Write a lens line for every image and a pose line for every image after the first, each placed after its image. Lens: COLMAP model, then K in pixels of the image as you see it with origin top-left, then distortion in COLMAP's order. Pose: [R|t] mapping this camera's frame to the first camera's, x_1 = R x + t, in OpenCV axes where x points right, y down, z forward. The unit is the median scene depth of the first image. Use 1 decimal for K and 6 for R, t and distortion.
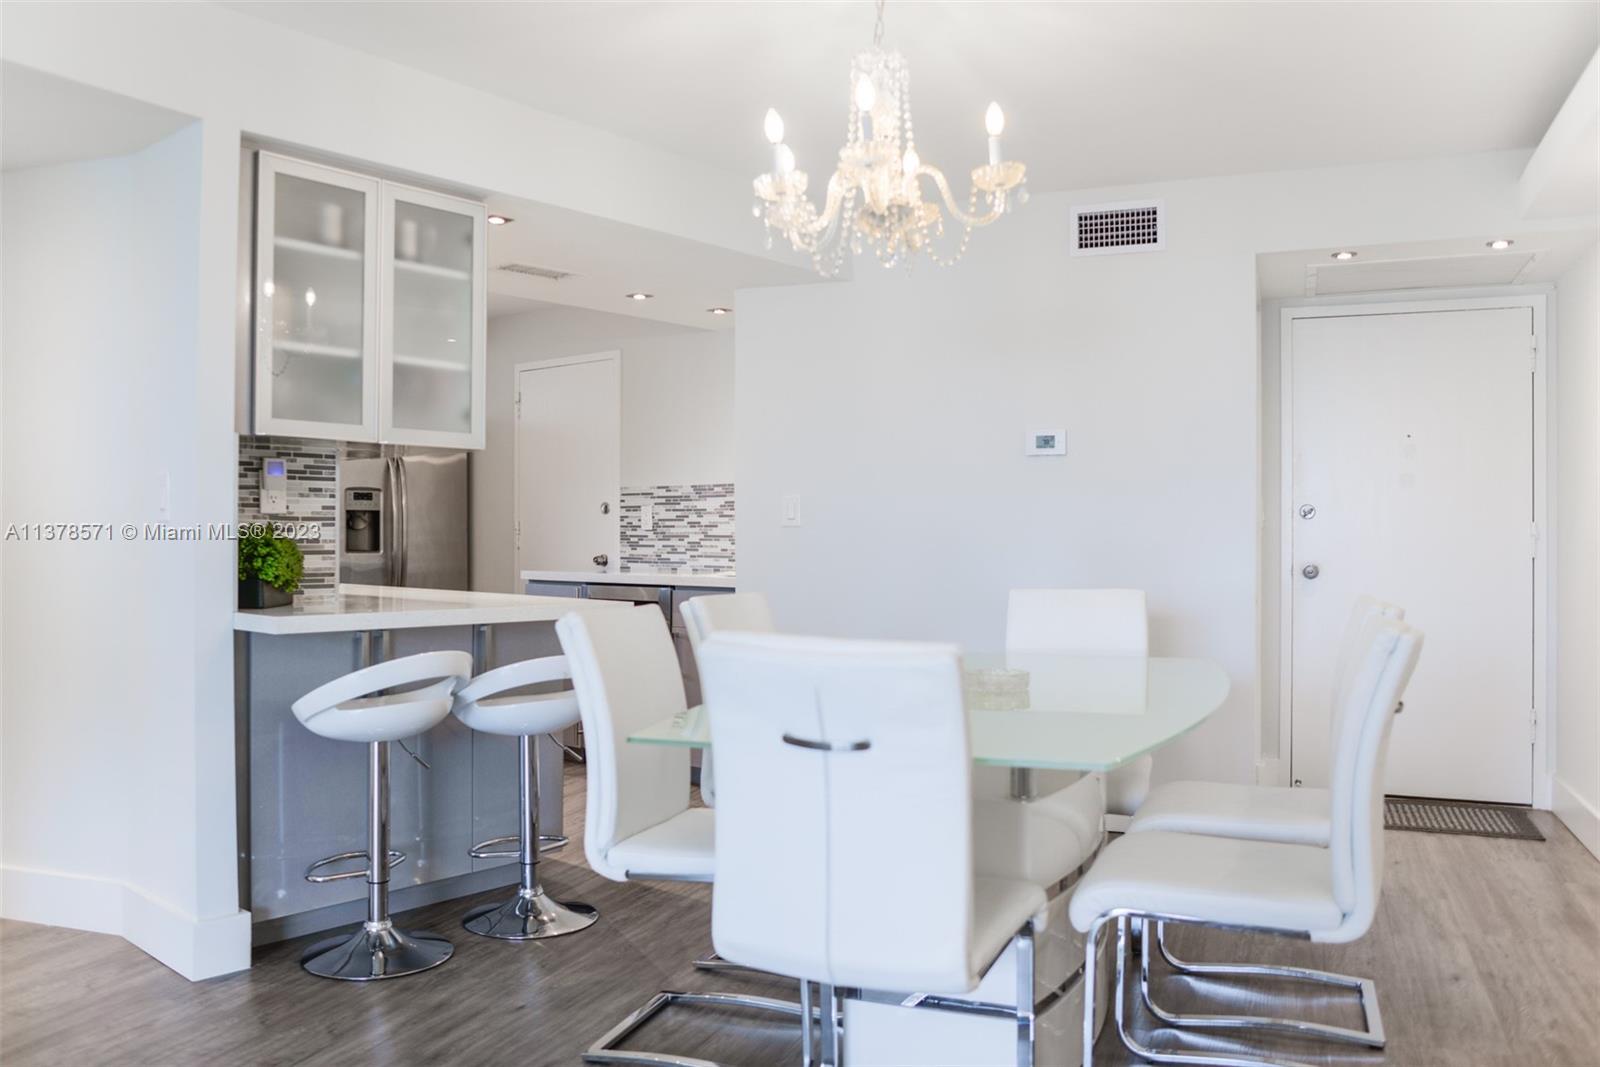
lens RADIAL K [[1294.9, 0, 790.4], [0, 1294.9, 534.5], [0, 0, 1]] dist [-0.079862, 0.065070]
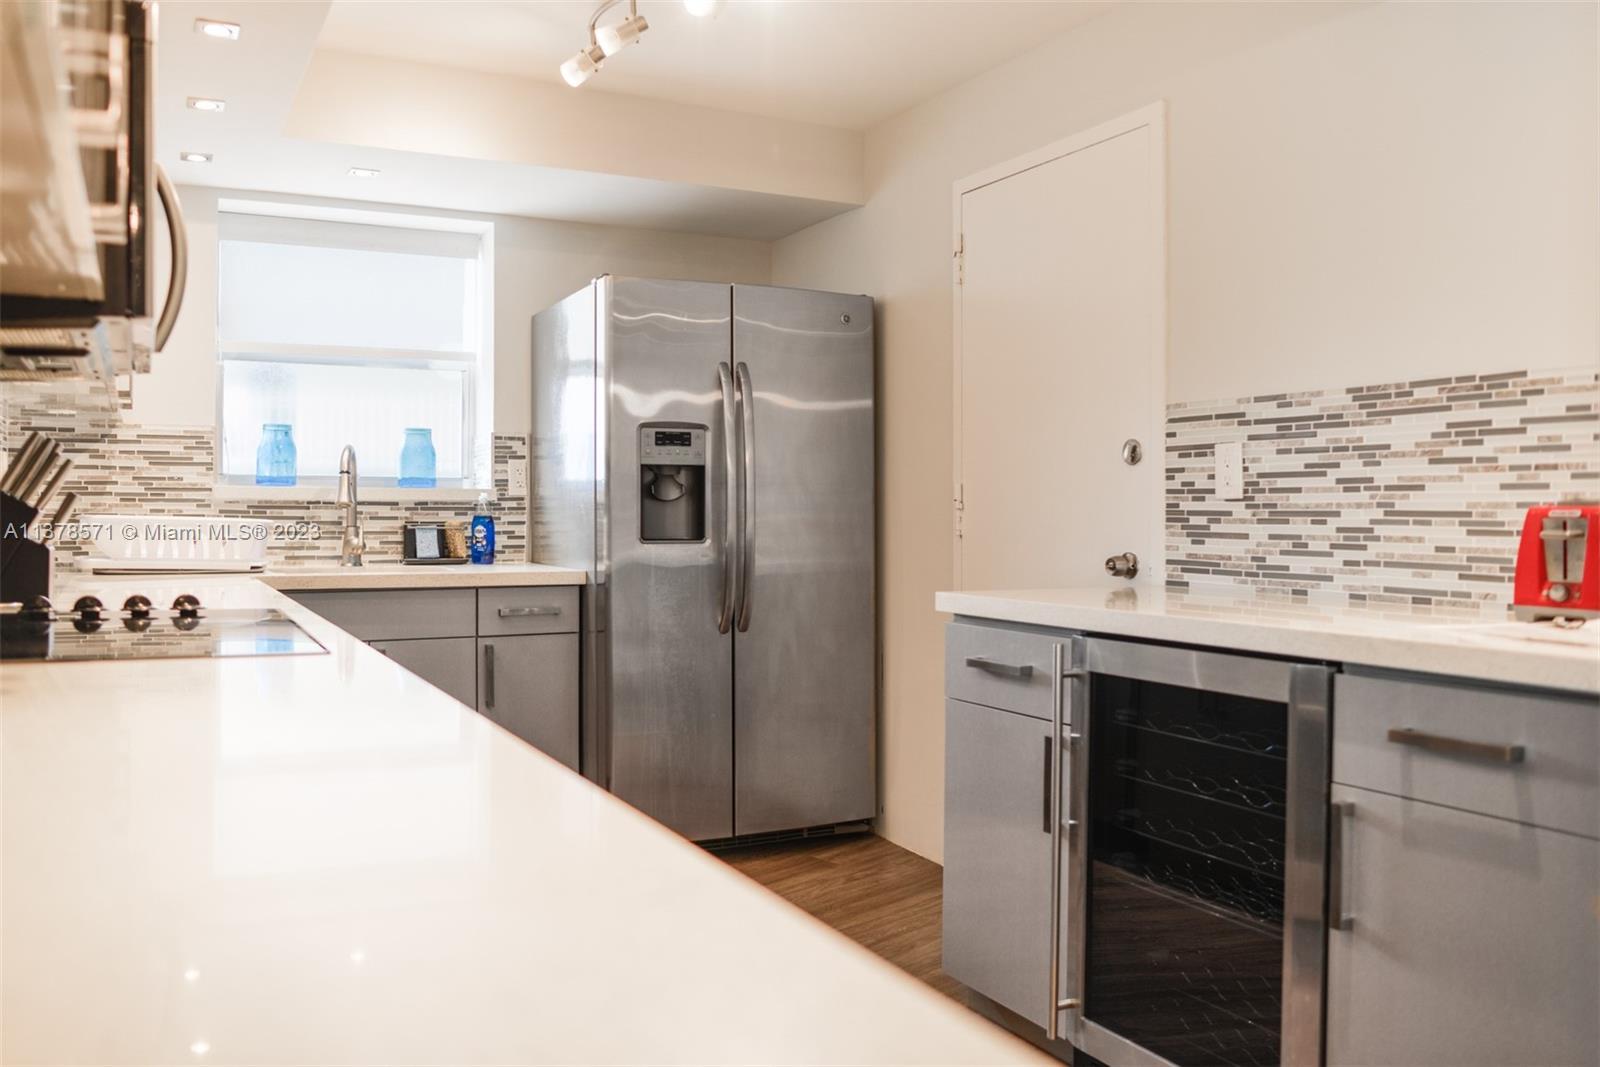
lens RADIAL K [[1294.9, 0, 802.4], [0, 1294.9, 520.5], [0, 0, 1]] dist [-0.079862, 0.065070]
pose [[0.925108, 0.002792, -0.379693, -0.084091], [0.000049, 0.999972, 0.007474, 0.000547], [0.379703, -0.006933, 0.925082, 0.576129]]
